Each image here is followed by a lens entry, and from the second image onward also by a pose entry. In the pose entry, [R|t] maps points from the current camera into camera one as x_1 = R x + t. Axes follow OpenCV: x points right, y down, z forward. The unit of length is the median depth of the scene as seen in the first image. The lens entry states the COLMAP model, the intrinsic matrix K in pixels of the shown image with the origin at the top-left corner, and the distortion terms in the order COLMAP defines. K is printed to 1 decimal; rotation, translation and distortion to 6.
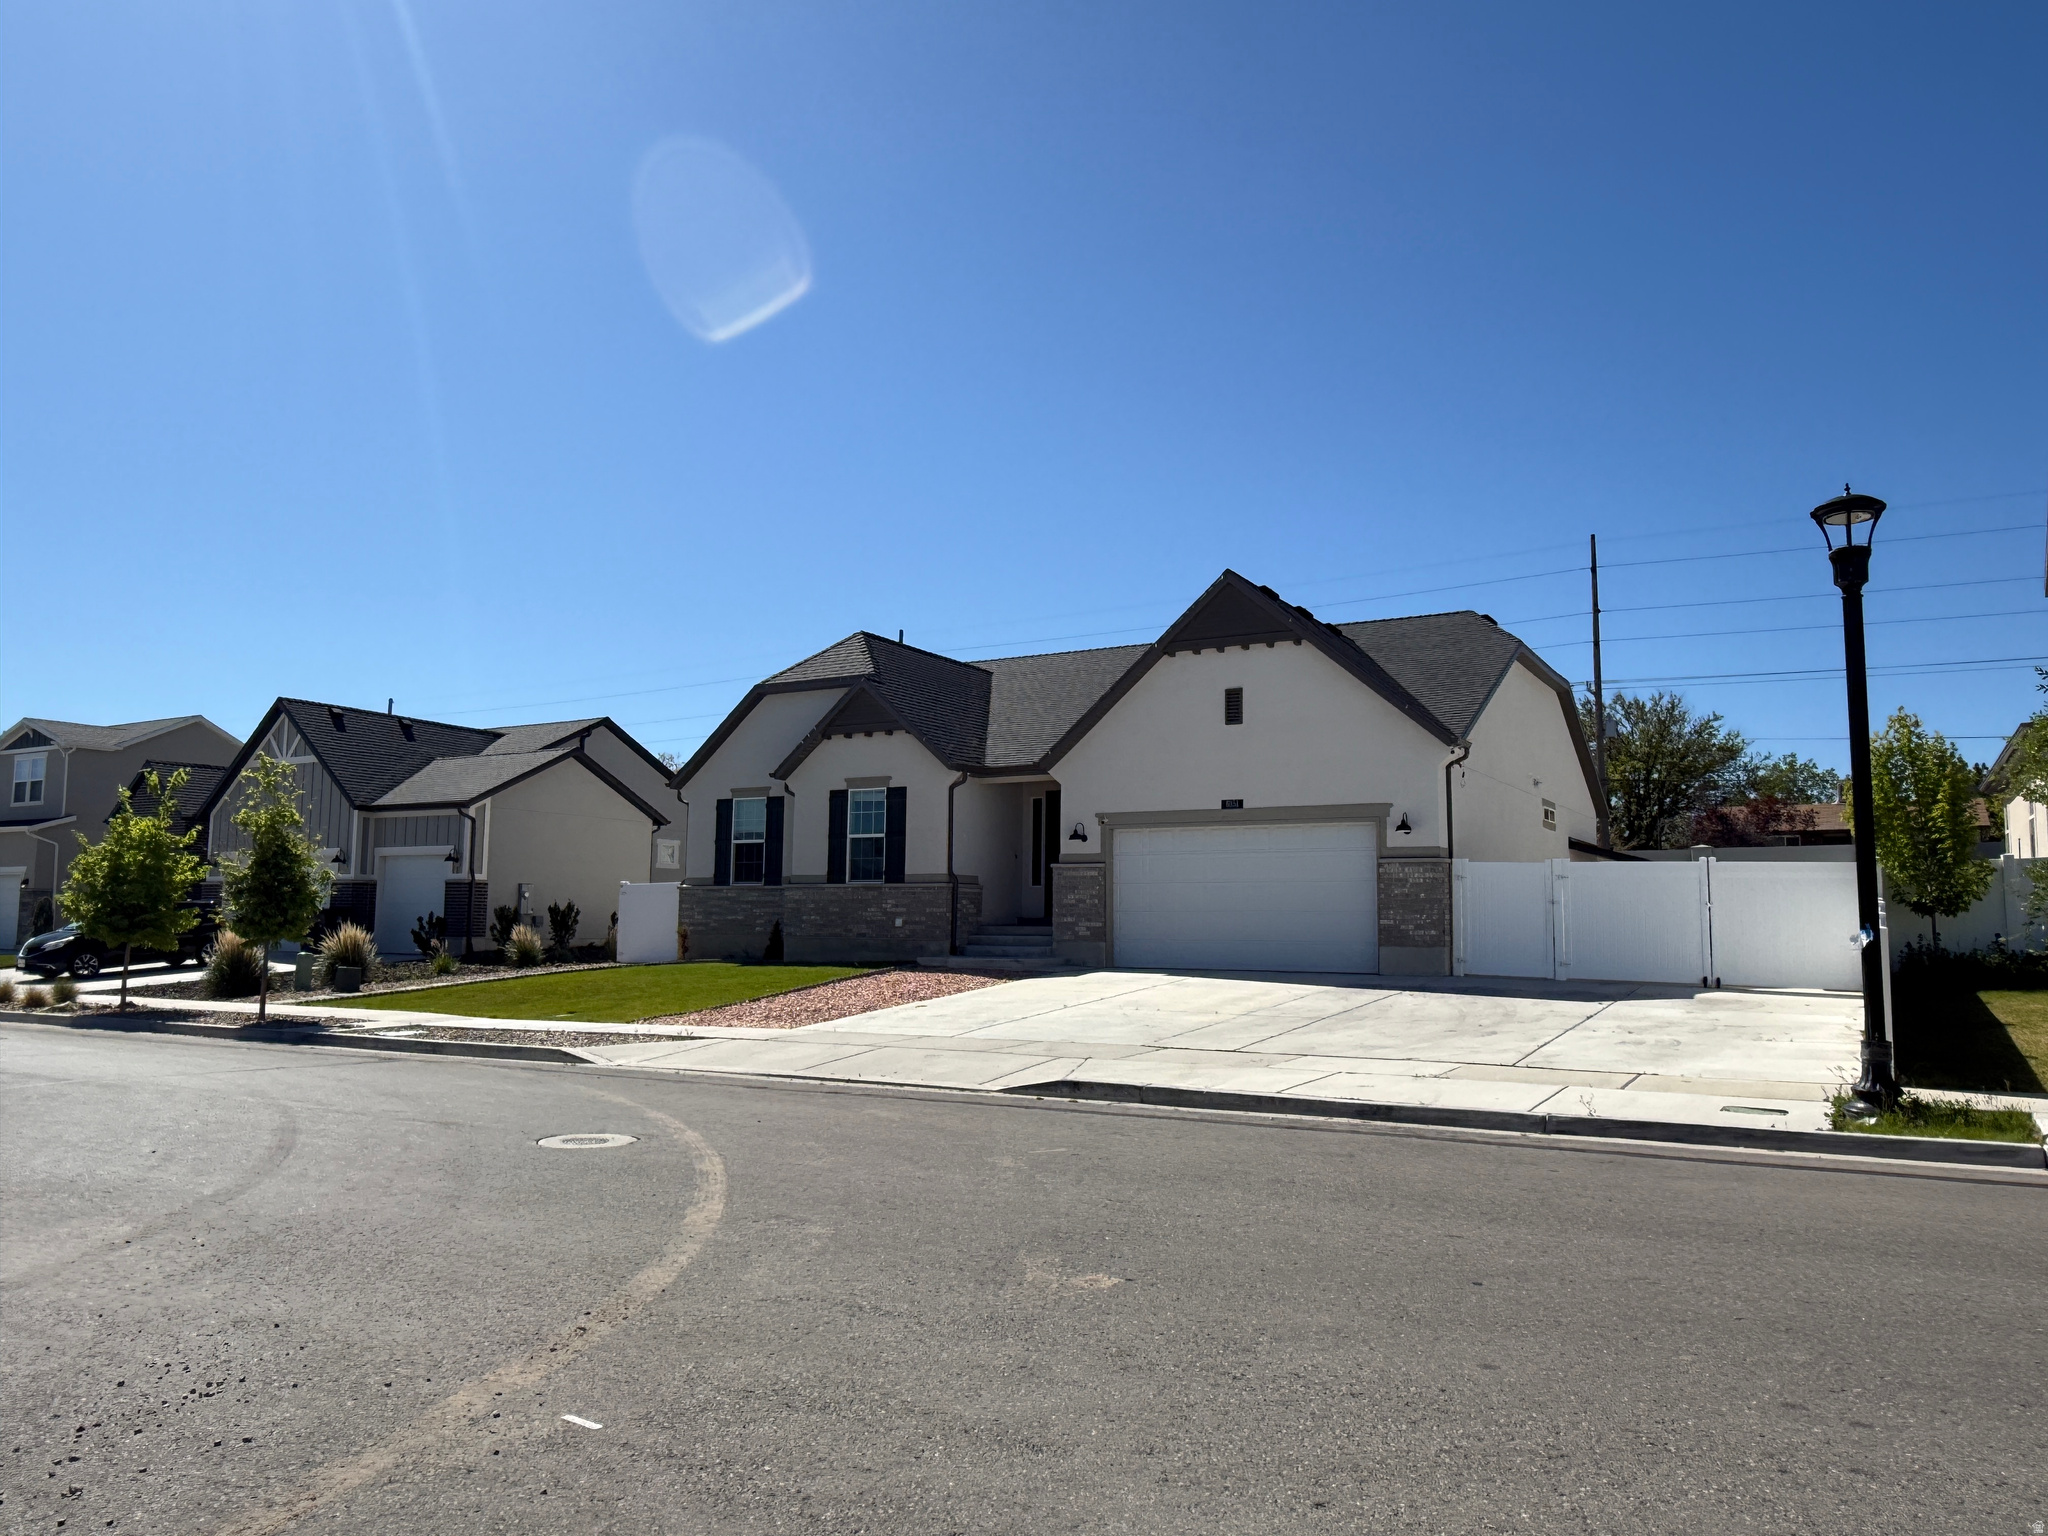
lens RADIAL K [[1391.9, 0, 975.0], [0, 1391.9, 755.5], [0, 0, 1]] dist [0.000586, 0.000130]
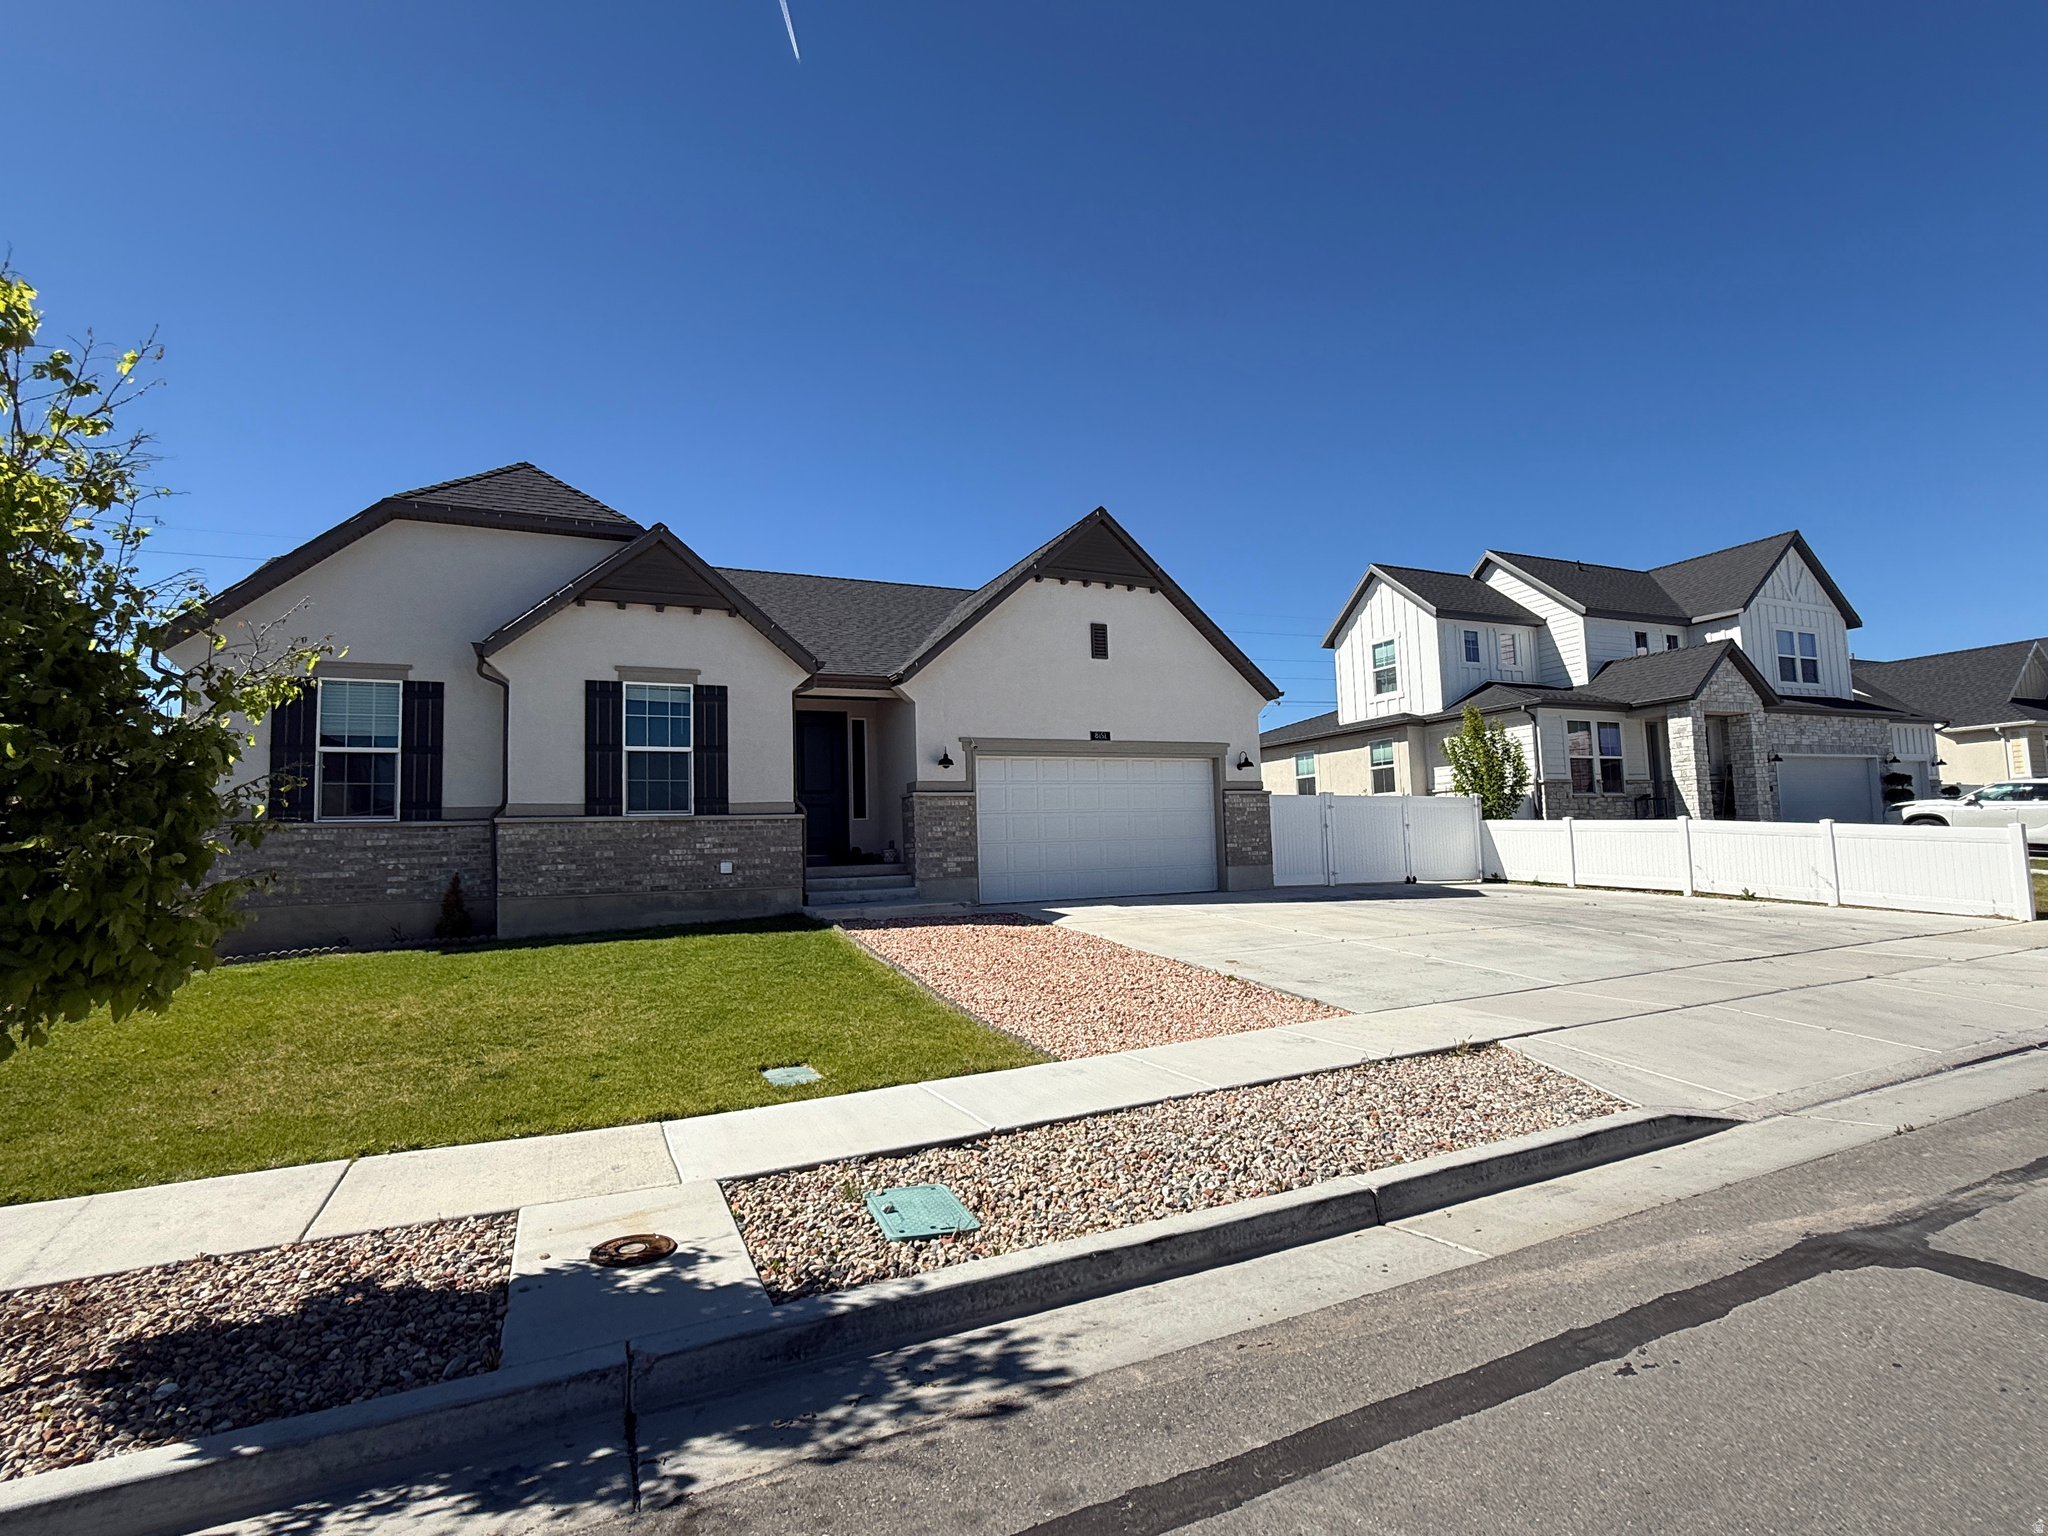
lens RADIAL K [[984.6, 0, 987.2], [0, 984.6, 771.1], [0, 0, 1]] dist [0.003833, -0.002059]
pose [[0.557626, 0.042933, 0.828981, -0.415131], [-0.060708, 0.998097, -0.010856, 0.066400], [-0.827870, -0.044272, 0.559171, 0.598281]]
